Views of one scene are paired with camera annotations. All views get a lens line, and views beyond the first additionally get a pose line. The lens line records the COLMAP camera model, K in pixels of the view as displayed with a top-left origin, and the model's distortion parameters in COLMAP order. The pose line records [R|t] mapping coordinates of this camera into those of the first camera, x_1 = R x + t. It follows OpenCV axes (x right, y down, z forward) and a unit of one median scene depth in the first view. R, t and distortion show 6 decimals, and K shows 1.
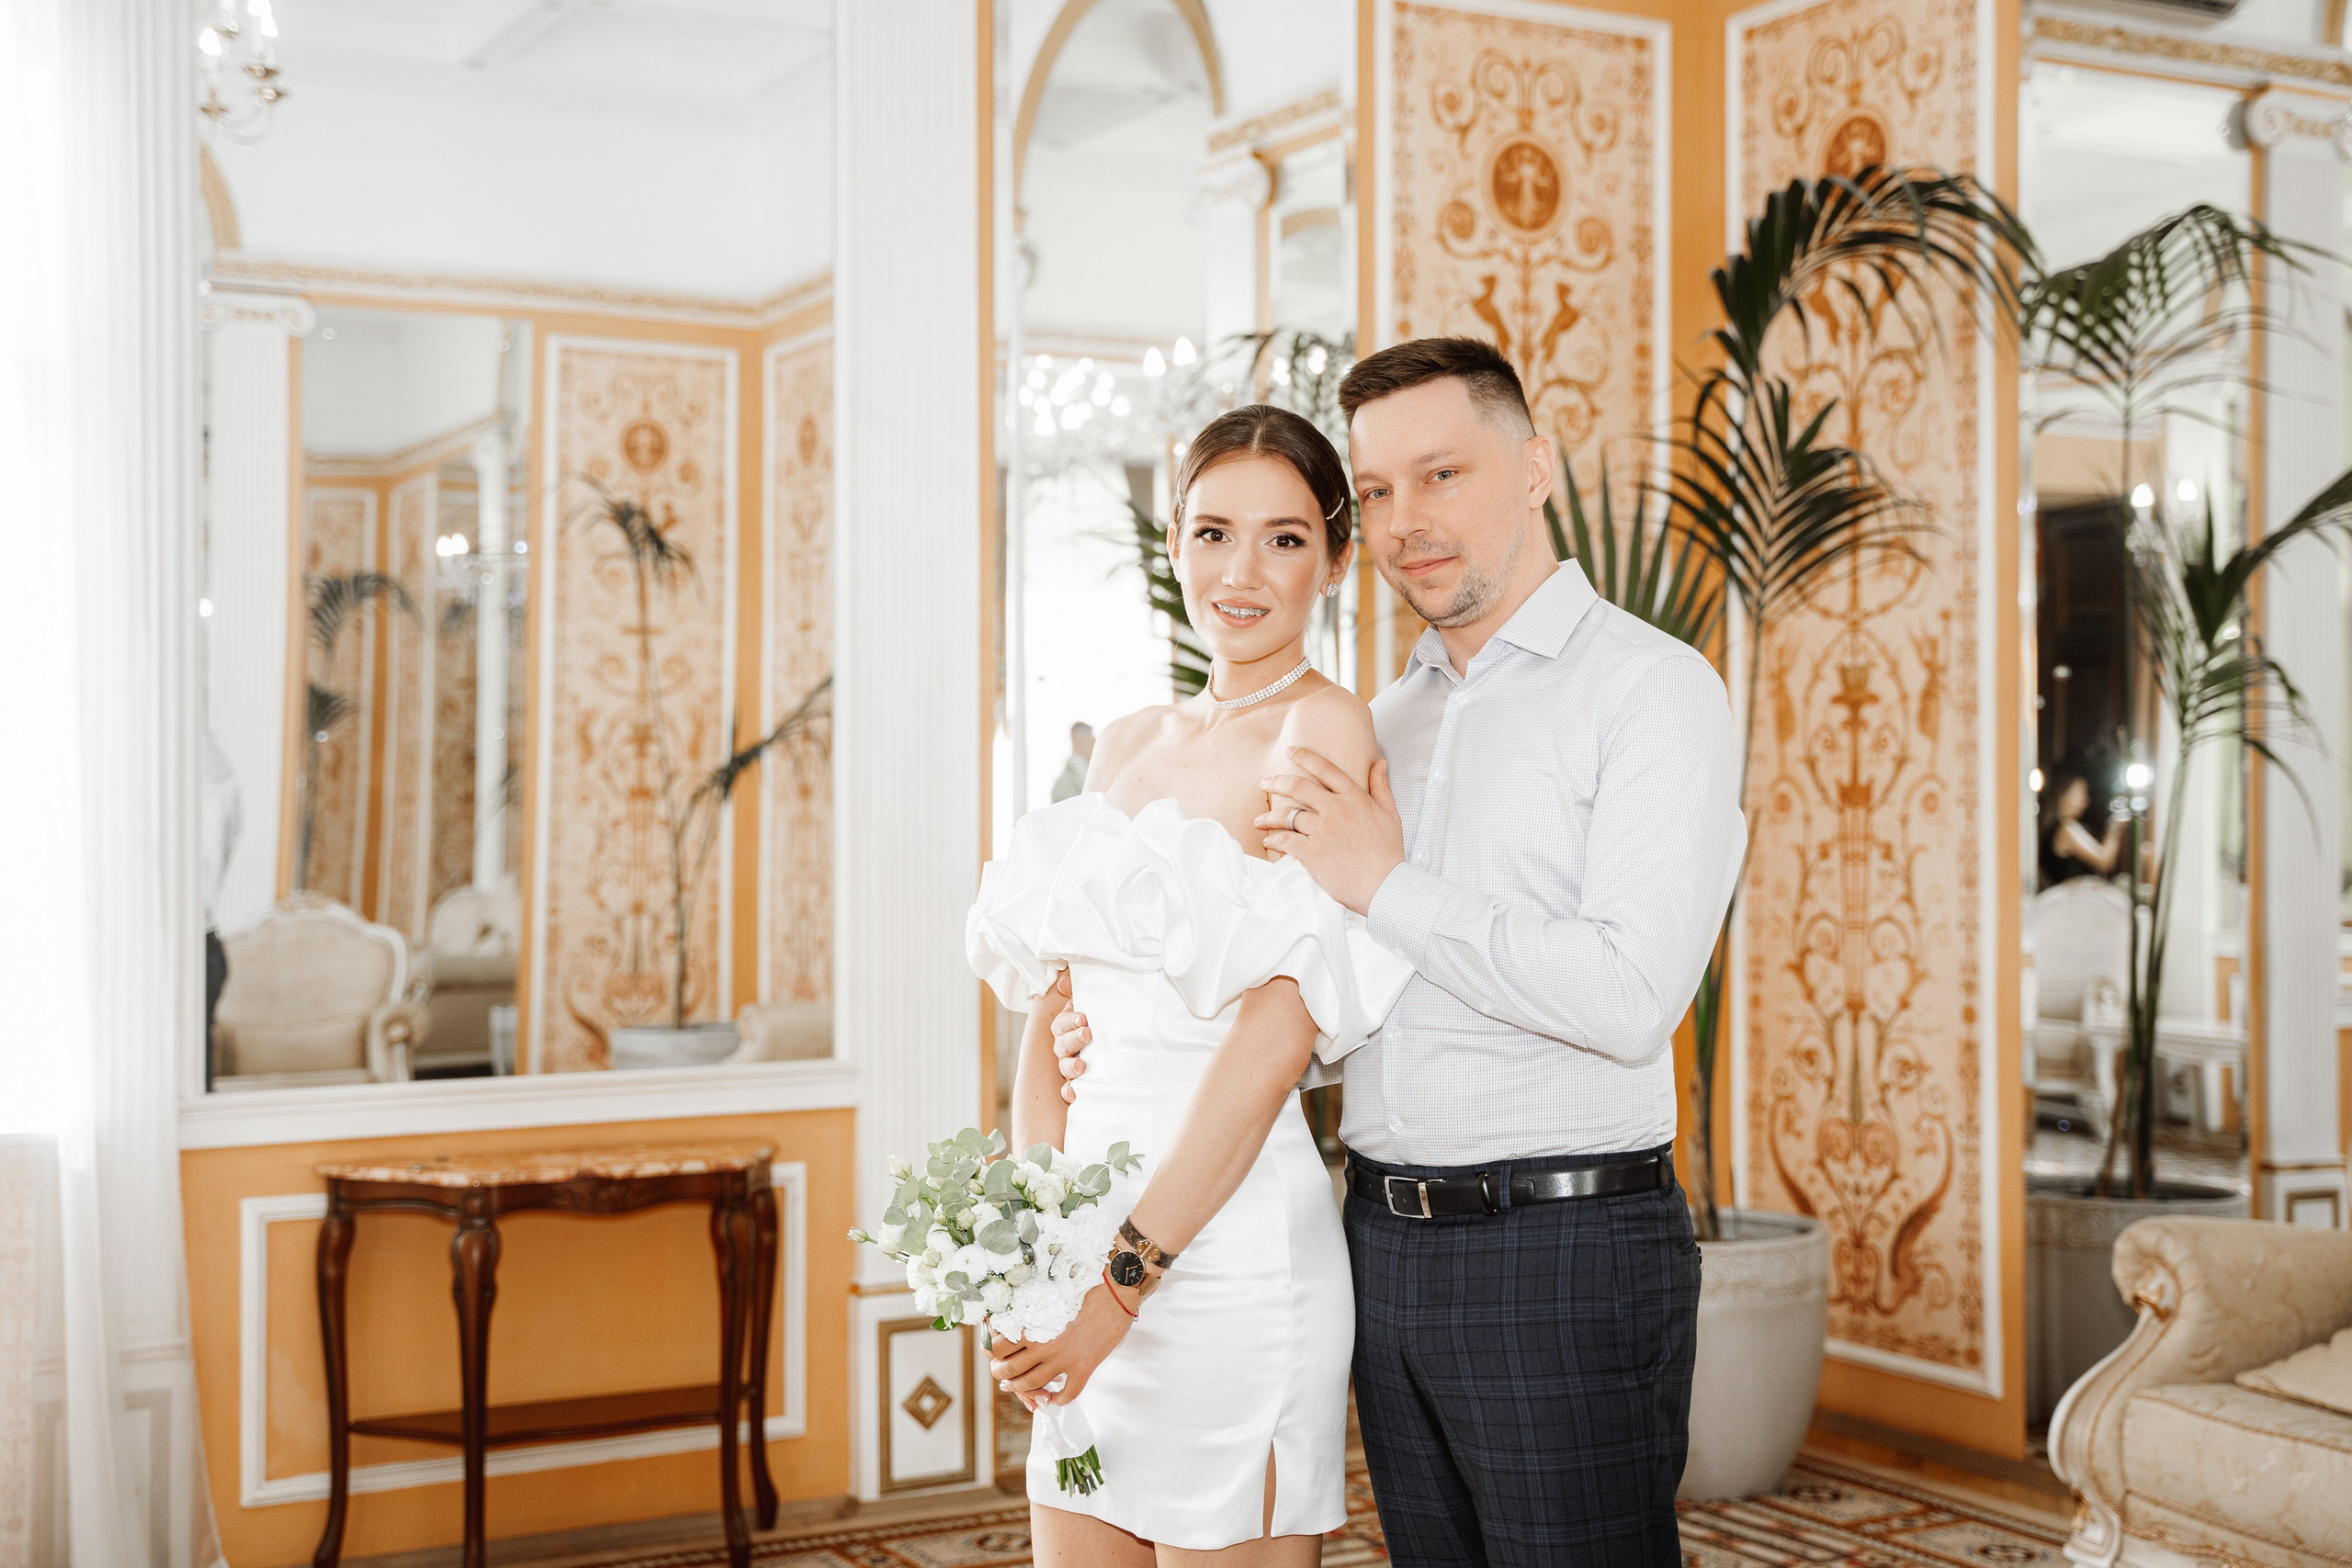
lens RADIAL K [[2920.4, 0, 1219.8], [0, 2920.4, 866.6], [0, 0, 1]] dist [0.004116, 0.038301]
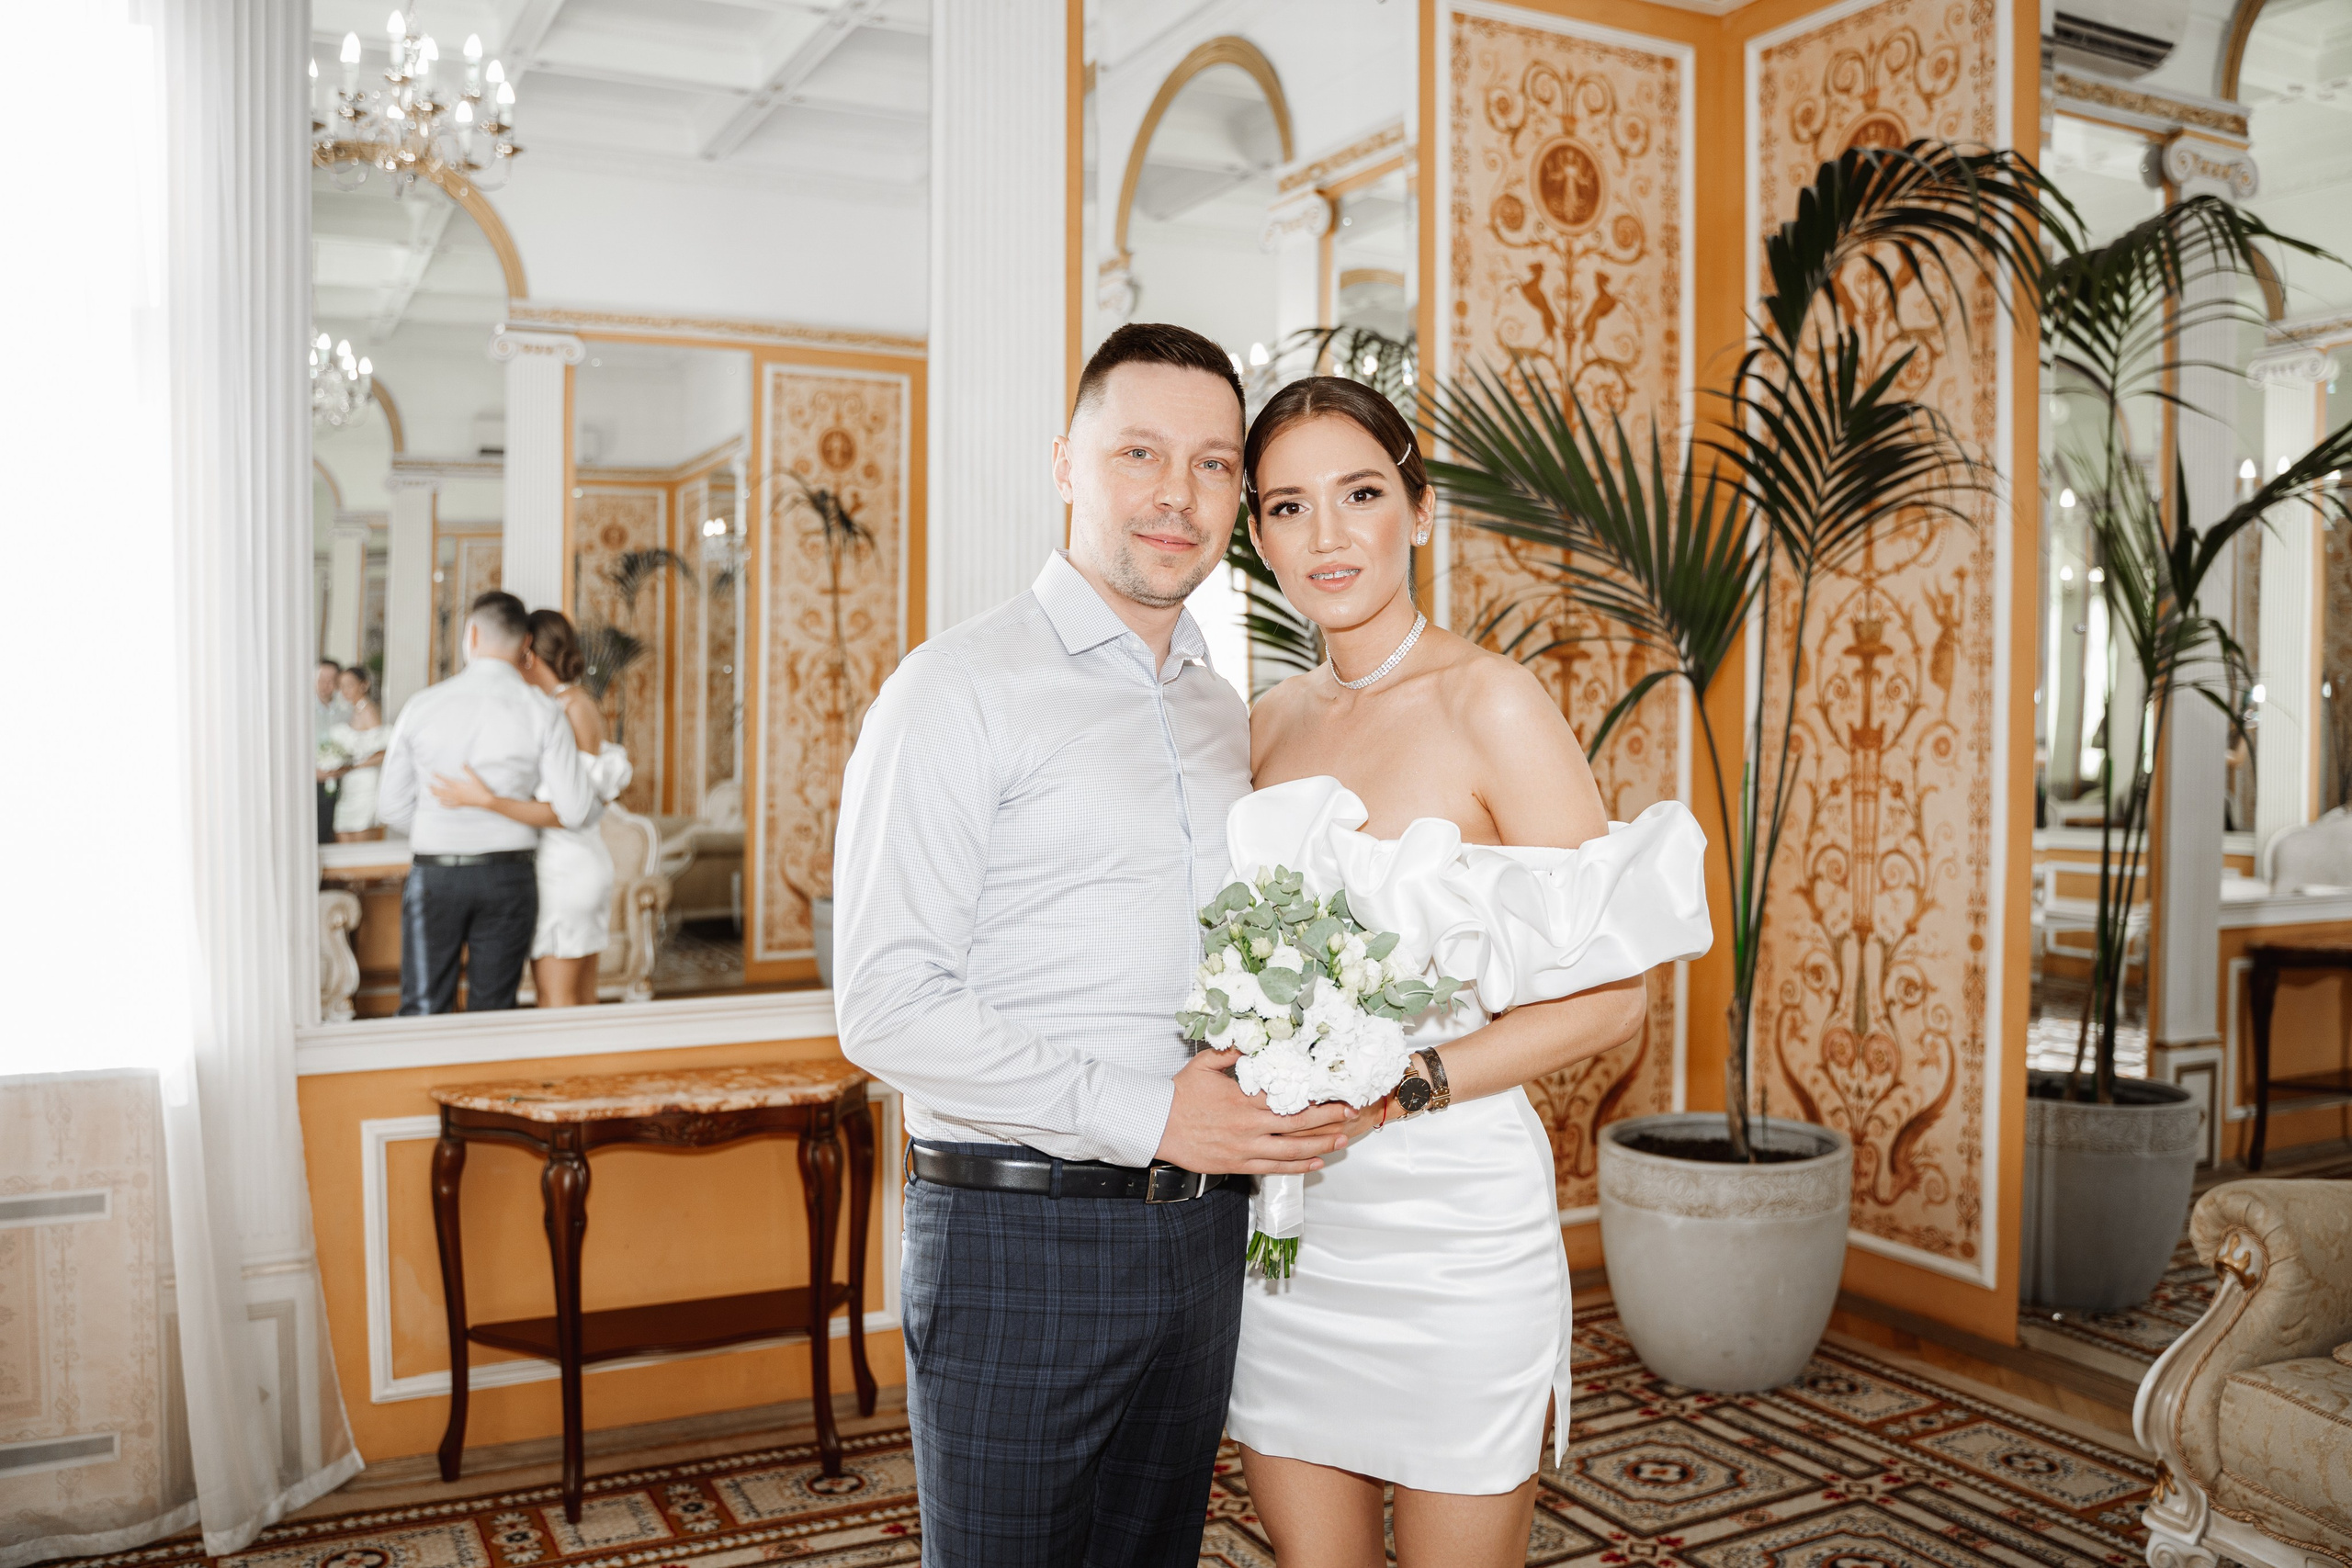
lens RADIAL K [[1935.8, 0, 1176.0], [0, 1935.8, 784.0], [0, 0, 1]] dist [-0.115758, 0.092033]
pose [[0.998660, 0.007446, -0.051216, -0.005051], [-0.006662, 0.999858, 0.015463, -0.016589], [0.051324, -0.015101, 0.998568, 0.270175]]
